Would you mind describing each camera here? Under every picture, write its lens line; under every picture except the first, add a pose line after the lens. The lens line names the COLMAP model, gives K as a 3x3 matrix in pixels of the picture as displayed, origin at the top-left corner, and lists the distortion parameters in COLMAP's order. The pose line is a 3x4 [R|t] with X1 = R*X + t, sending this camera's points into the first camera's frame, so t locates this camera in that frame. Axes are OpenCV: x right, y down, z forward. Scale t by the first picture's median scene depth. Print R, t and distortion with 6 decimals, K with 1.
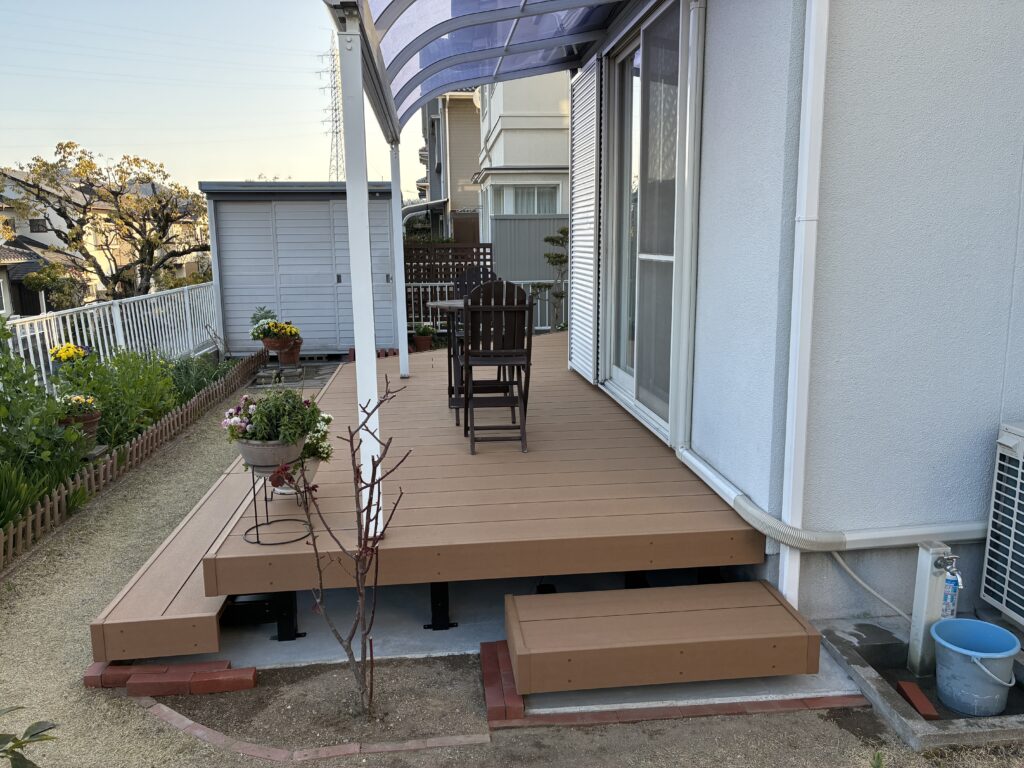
lens RADIAL K [[756.4, 0, 512.0], [0, 756.4, 384.0], [0, 0, 1]] dist [-0.002290, -0.001129]
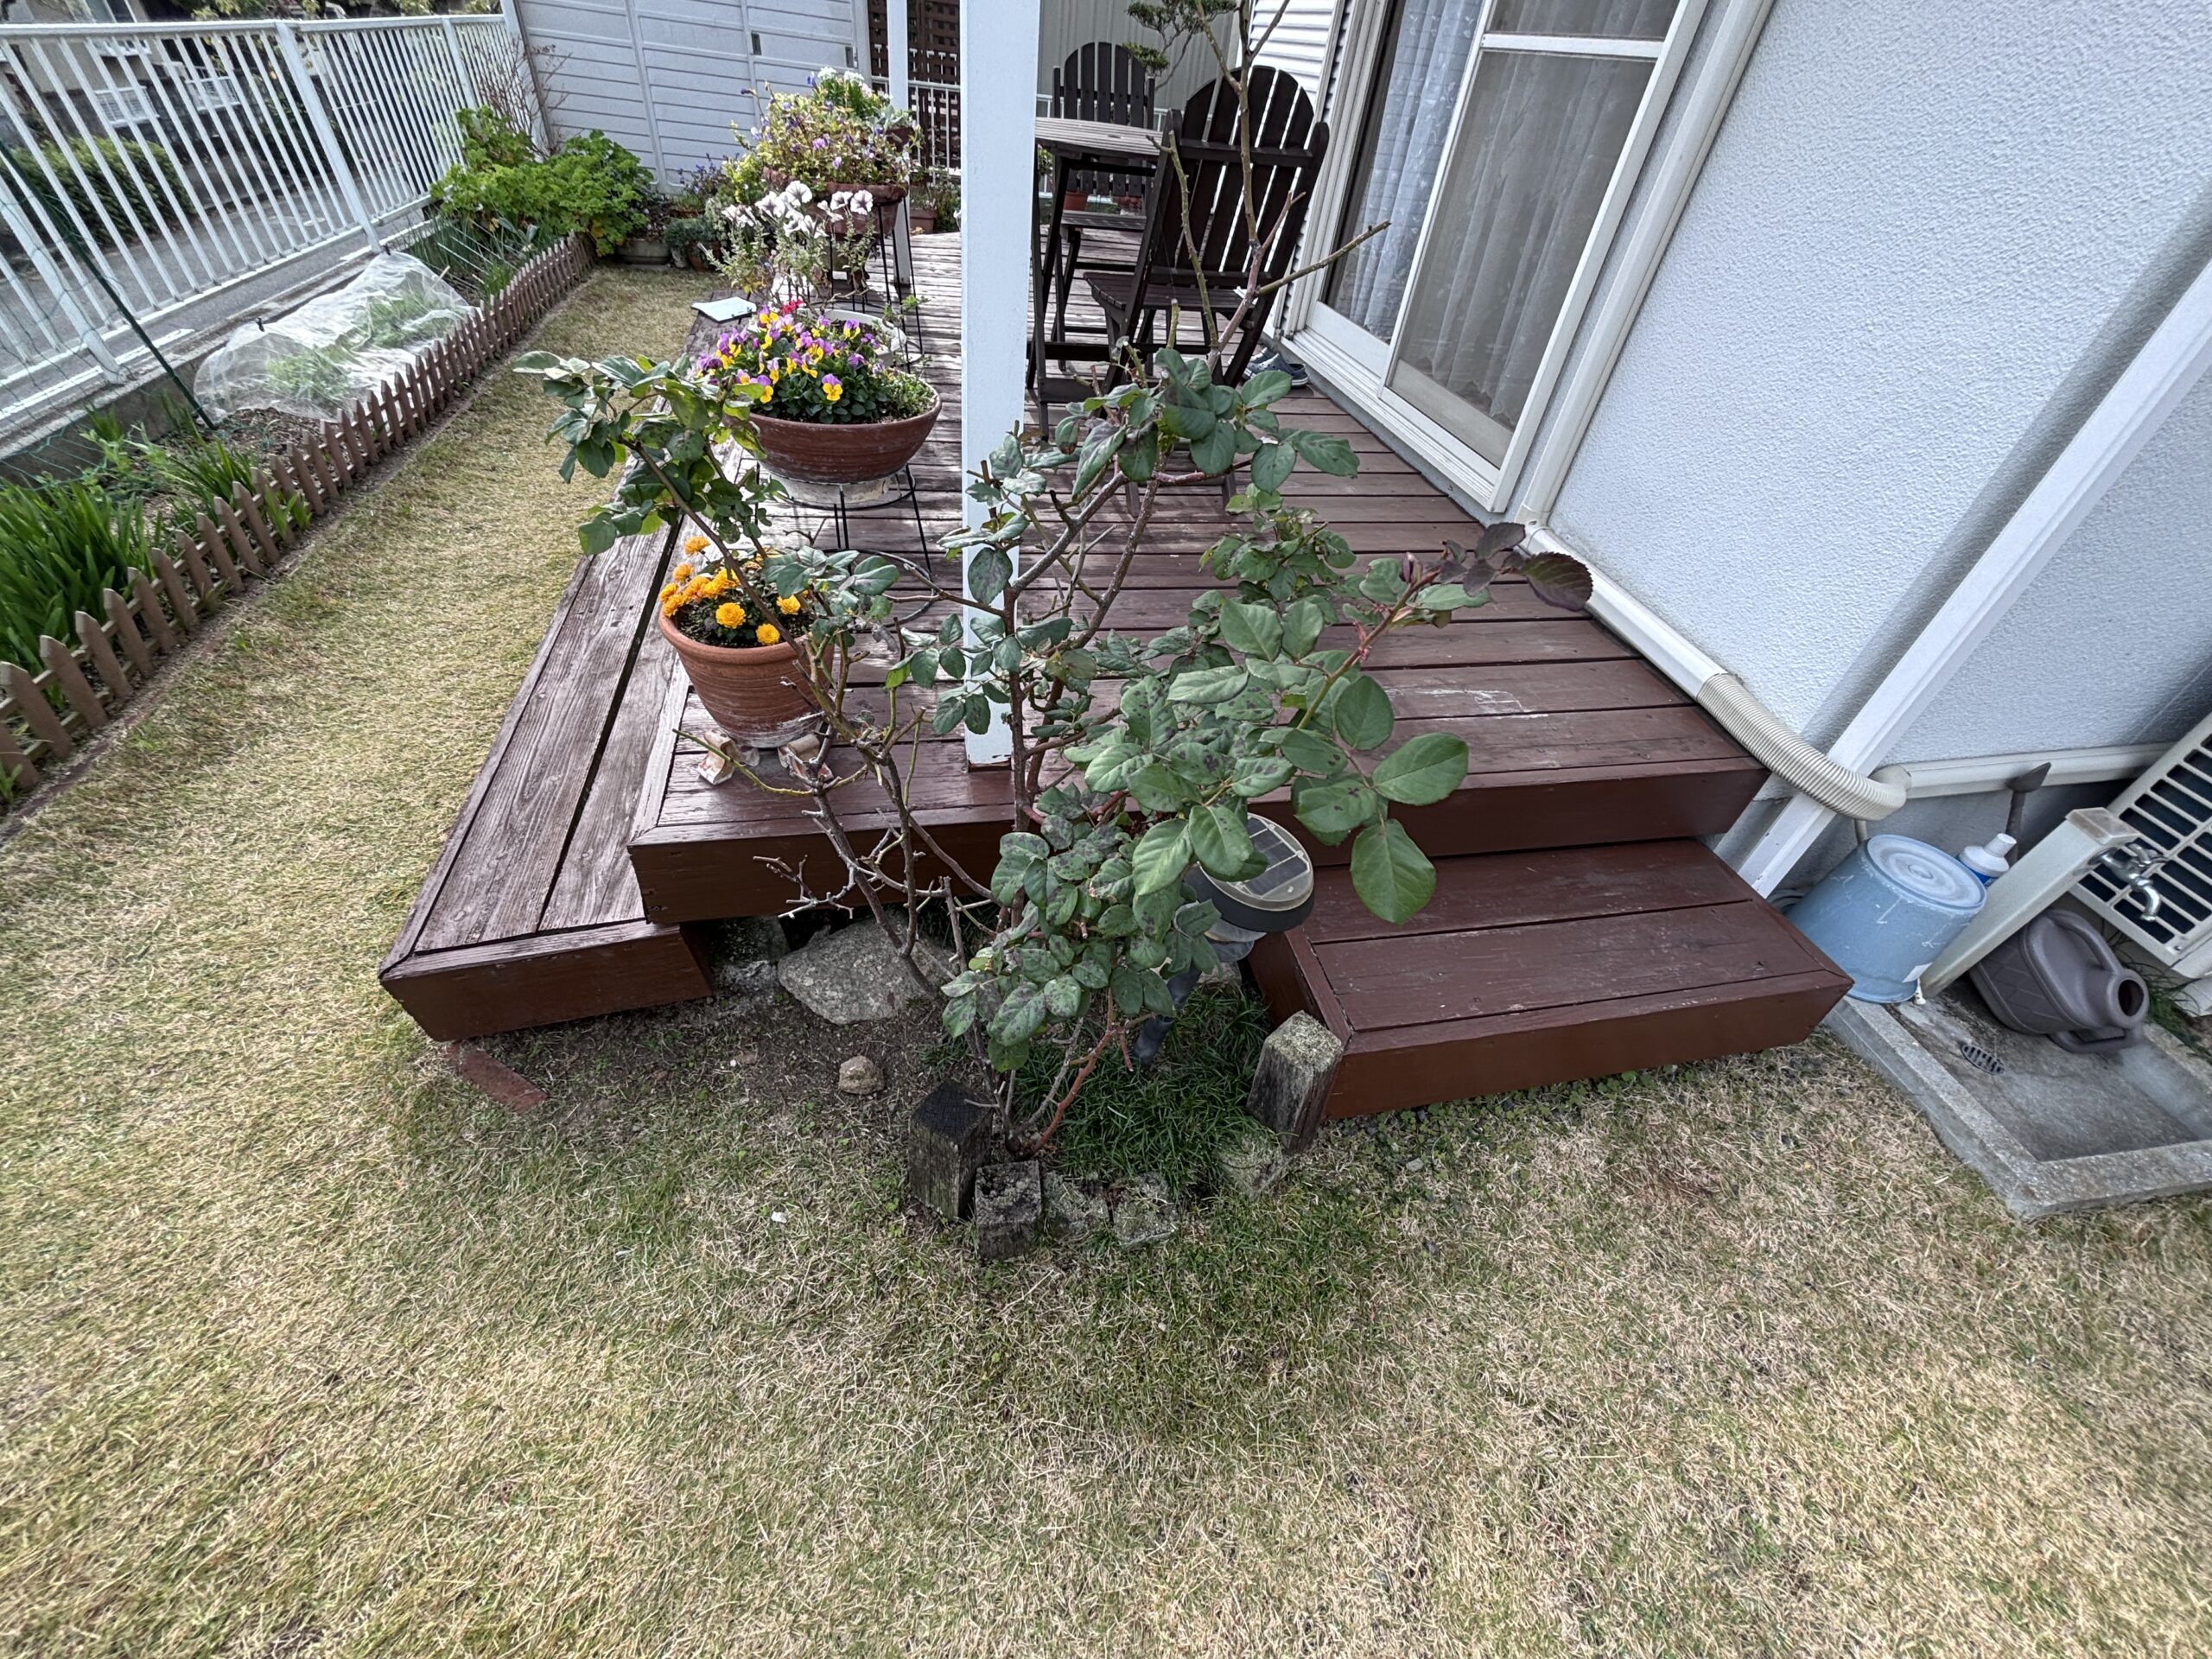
lens RADIAL K [[860.4, 0, 1106.0], [0, 860.4, 829.5], [0, 0, 1]] dist [0.002193, 0.000218]
pose [[0.991237, 0.013133, 0.131444, -0.120171], [-0.081557, 0.843593, 0.530753, -0.025565], [-0.103915, -0.536822, 0.837271, 0.334927]]
